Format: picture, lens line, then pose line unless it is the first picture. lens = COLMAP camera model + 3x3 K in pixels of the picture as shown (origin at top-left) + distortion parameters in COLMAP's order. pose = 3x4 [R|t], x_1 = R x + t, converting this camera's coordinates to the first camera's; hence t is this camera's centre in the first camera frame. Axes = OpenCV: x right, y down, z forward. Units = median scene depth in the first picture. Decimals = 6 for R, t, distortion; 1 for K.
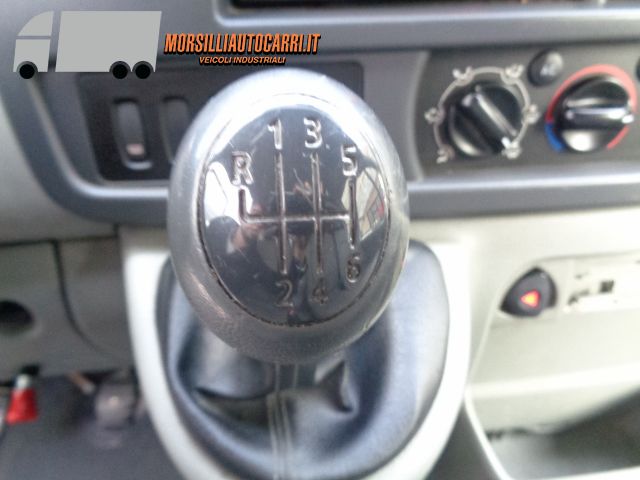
lens RADIAL K [[477.0, 0, 322.3], [0, 477.0, 240.5], [0, 0, 1]] dist [-0.002538, -0.001270]
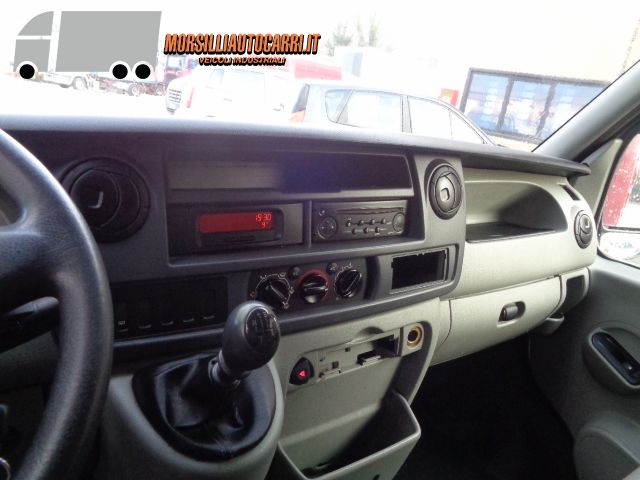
lens RADIAL K [[479.7, 0, 320.0], [0, 479.7, 240.0], [0, 0, 1]] dist [0.006297, 0.004117]
pose [[0.878481, -0.027676, 0.476975, -0.596990], [0.166665, 0.953362, -0.251641, 0.130246], [-0.447765, 0.300557, 0.842123, -1.212726]]
